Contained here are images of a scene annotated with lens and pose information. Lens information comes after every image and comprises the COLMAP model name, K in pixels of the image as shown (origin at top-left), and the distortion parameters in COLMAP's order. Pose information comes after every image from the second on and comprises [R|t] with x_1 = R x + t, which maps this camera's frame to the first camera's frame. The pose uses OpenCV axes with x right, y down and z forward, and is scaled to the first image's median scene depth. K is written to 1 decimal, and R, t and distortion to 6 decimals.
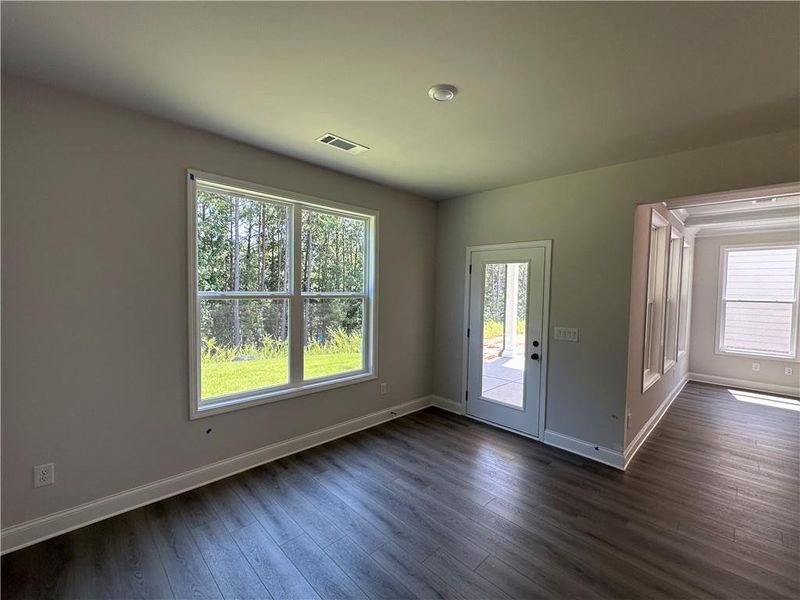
lens RADIAL K [[344.2, 0, 403.3], [0, 344.2, 300.0], [0, 0, 1]] dist [0.008863, 0.000968]
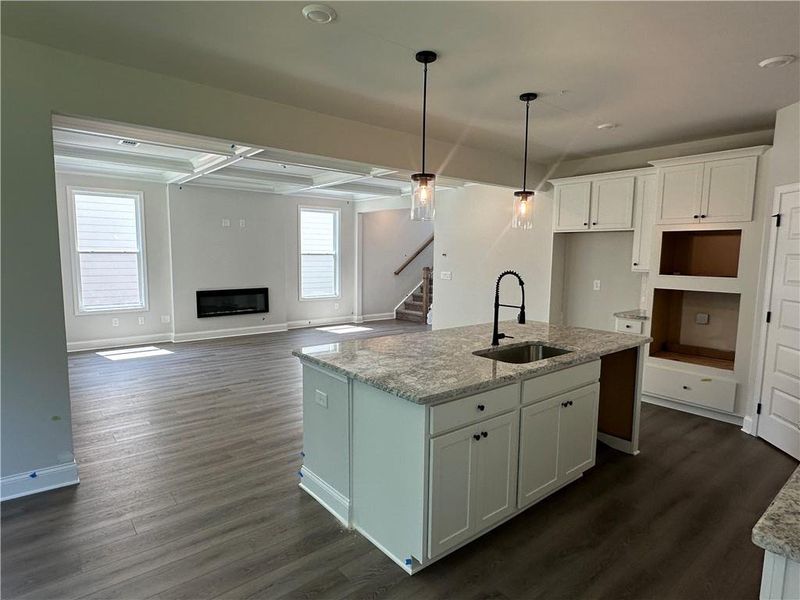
lens RADIAL K [[449.5, 0, 396.4], [0, 449.5, 301.9], [0, 0, 1]] dist [0.001419, -0.002514]
pose [[0.093706, -0.122046, 0.988091, -0.171541], [0.009935, 0.992523, 0.121651, -0.005959], [-0.995550, -0.001583, 0.094218, 0.181807]]
